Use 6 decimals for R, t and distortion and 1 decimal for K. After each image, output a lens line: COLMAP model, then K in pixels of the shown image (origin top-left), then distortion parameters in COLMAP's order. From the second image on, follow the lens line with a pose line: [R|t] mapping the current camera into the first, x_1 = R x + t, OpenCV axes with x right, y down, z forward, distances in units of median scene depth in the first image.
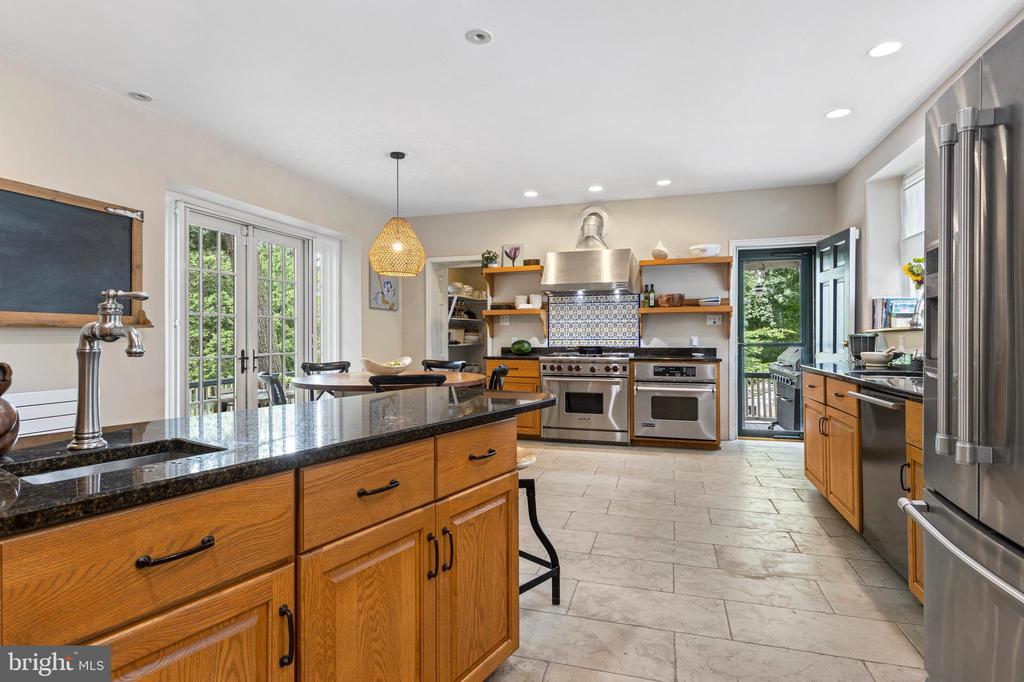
lens RADIAL K [[523.3, 0, 509.6], [0, 523.3, 334.0], [0, 0, 1]] dist [0.014217, -0.003043]
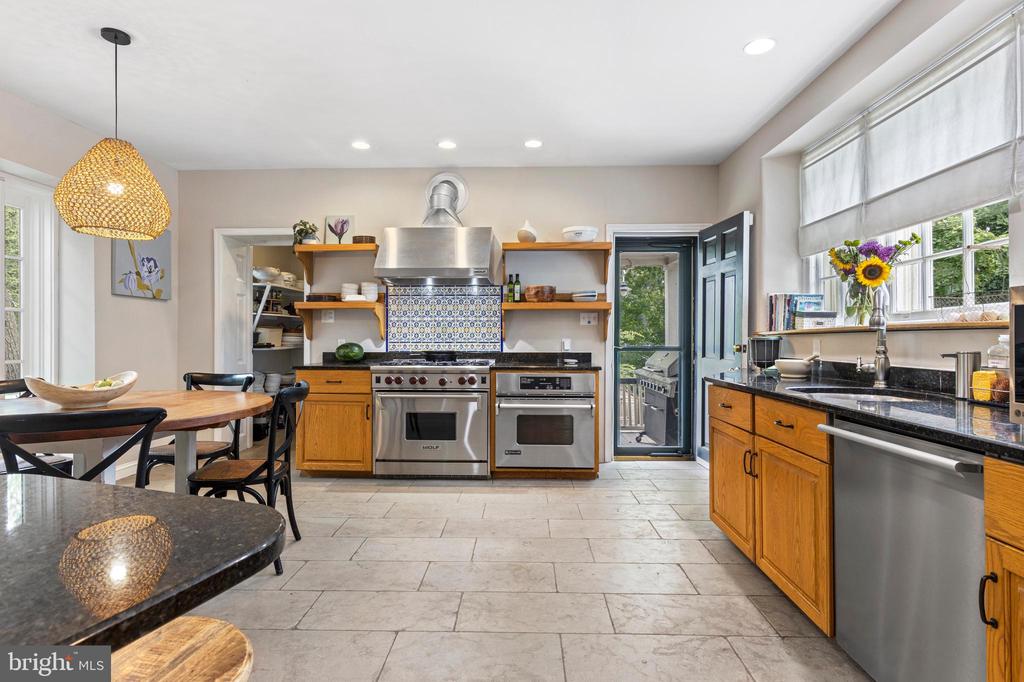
lens RADIAL K [[523.3, 0, 508.0], [0, 523.3, 337.2], [0, 0, 1]] dist [0.014217, -0.003043]
pose [[0.965134, 0.004432, 0.261717, 0.050502], [-0.005241, 0.999983, 0.002396, 0.000788], [-0.261702, -0.003684, 0.965142, 0.239413]]
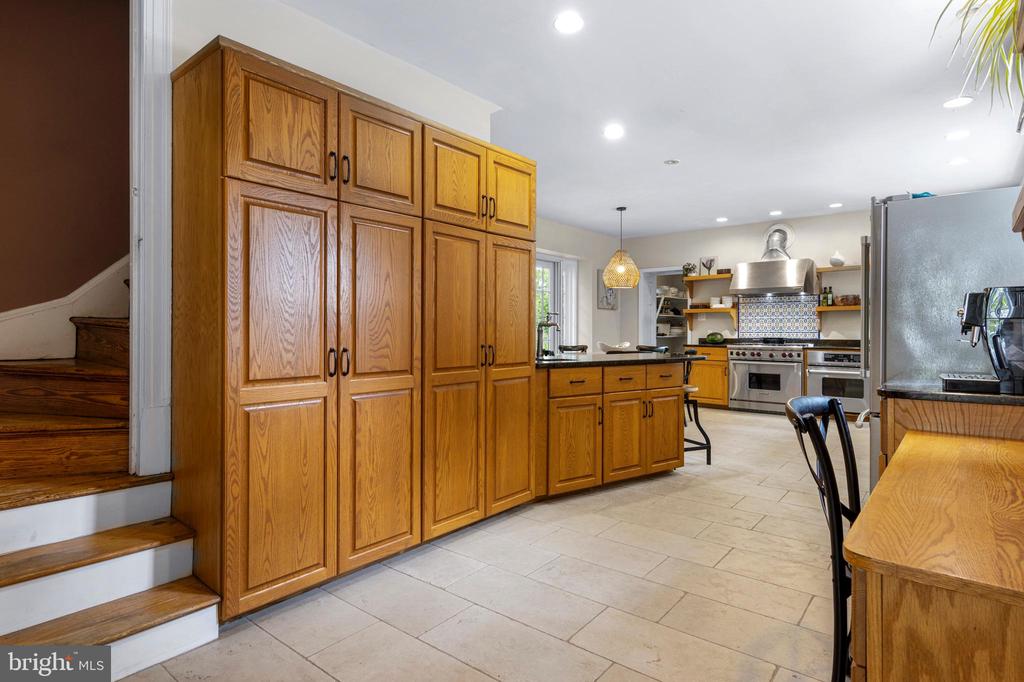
lens RADIAL K [[541.7, 0, 507.8], [0, 541.7, 330.0], [0, 0, 1]] dist [0.004974, -0.000218]
pose [[0.924954, 0.005904, -0.380032, 0.064450], [-0.005074, 0.999982, 0.003187, 0.004651], [0.380044, -0.001020, 0.924968, -0.462467]]
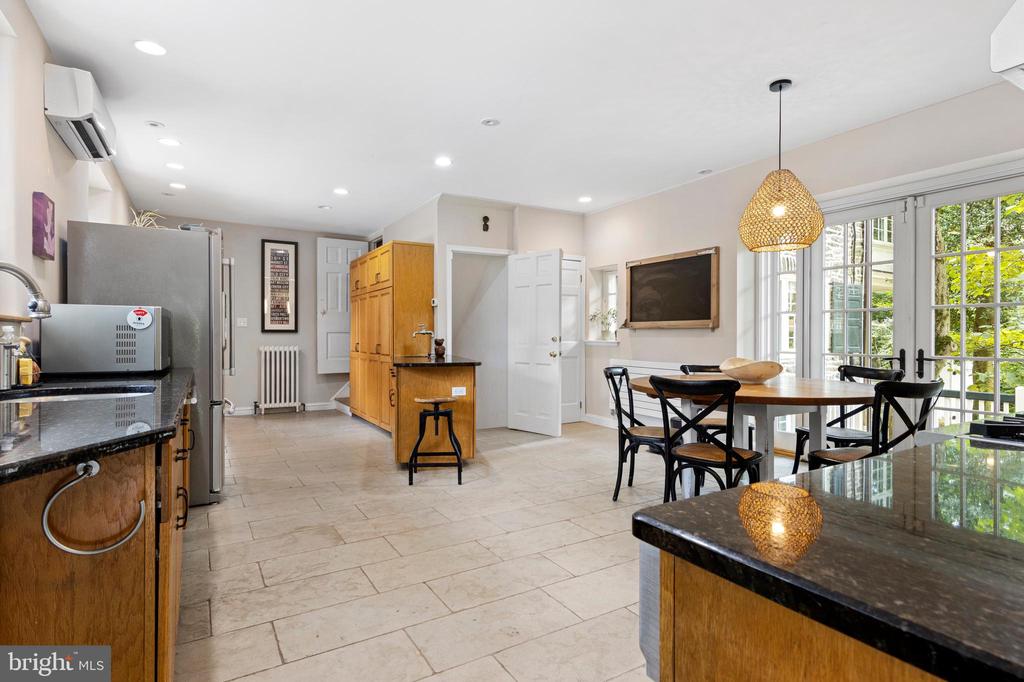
lens RADIAL K [[523.3, 0, 510.5], [0, 523.3, 336.8], [0, 0, 1]] dist [0.014217, -0.003043]
pose [[-0.668334, 0.001214, -0.743860, 0.472286], [0.002182, 0.999998, -0.000328, 0.007948], [0.743858, -0.001842, -0.668335, 0.976835]]
